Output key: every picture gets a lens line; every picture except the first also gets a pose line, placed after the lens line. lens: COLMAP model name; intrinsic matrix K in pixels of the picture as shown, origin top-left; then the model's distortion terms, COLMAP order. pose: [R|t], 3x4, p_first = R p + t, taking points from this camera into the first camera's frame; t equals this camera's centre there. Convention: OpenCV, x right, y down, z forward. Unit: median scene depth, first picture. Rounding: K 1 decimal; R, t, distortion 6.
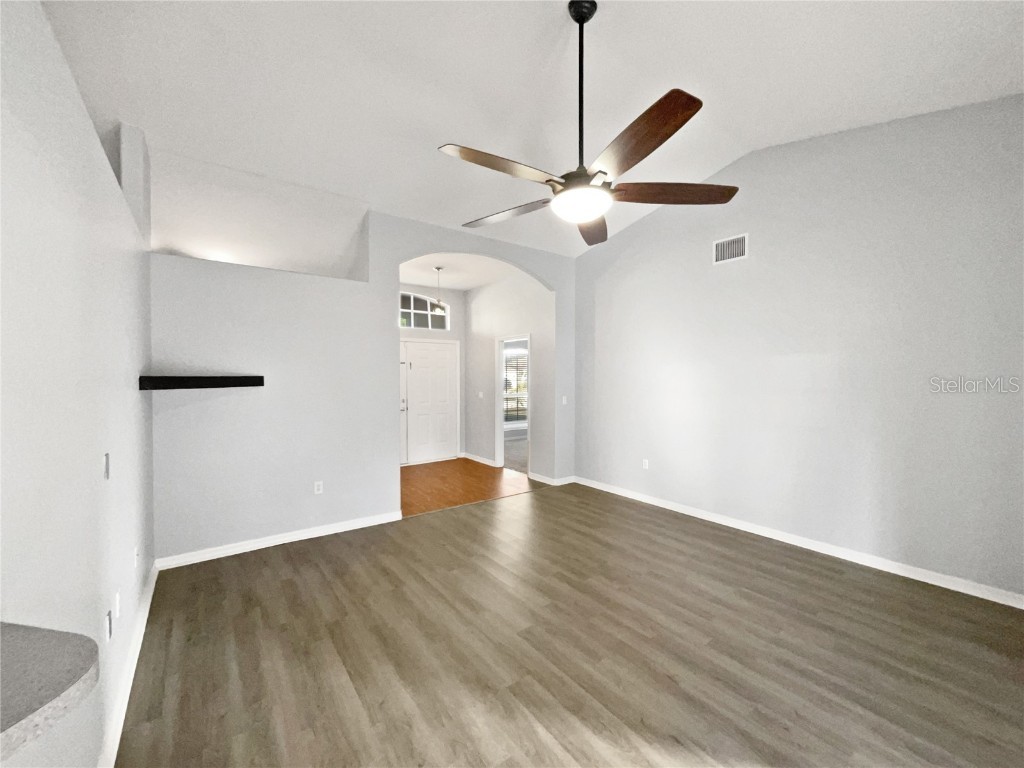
lens RADIAL K [[413.7, 0, 512.0], [0, 413.7, 384.0], [0, 0, 1]] dist [-0.000318, -0.000044]
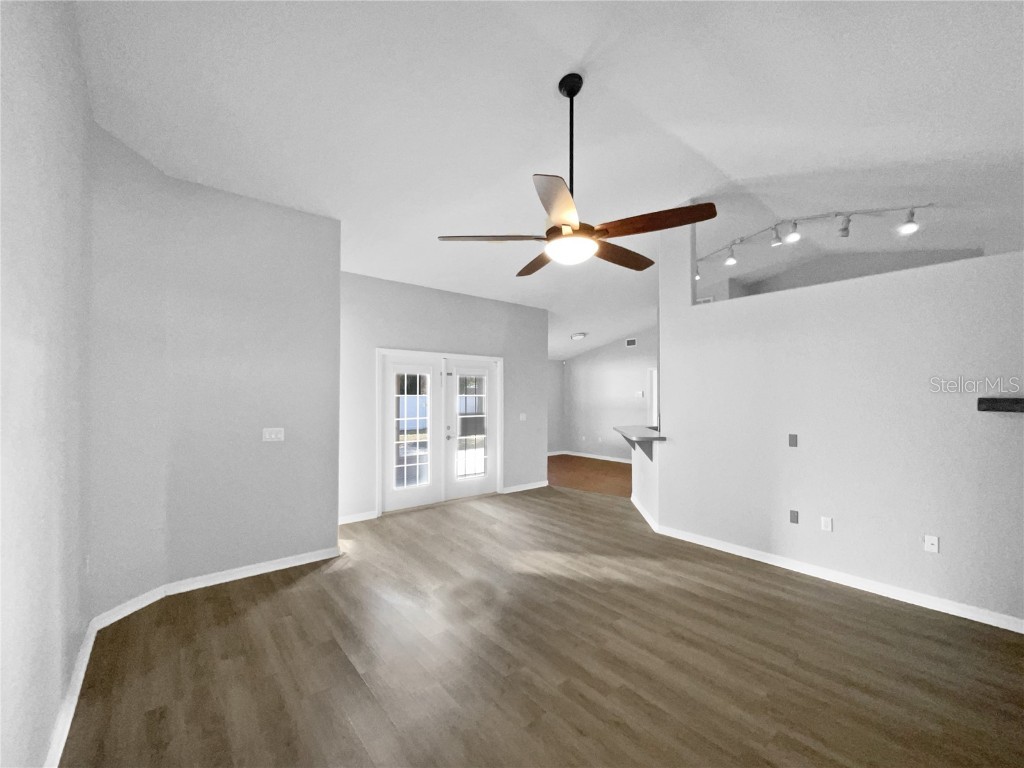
lens RADIAL K [[413.7, 0, 512.0], [0, 413.7, 384.0], [0, 0, 1]] dist [-0.000318, -0.000044]
pose [[-0.999242, -0.006931, -0.038312, 0.398605], [-0.006391, 0.999879, -0.014197, -0.037528], [0.038406, -0.013941, -0.999165, 2.290836]]
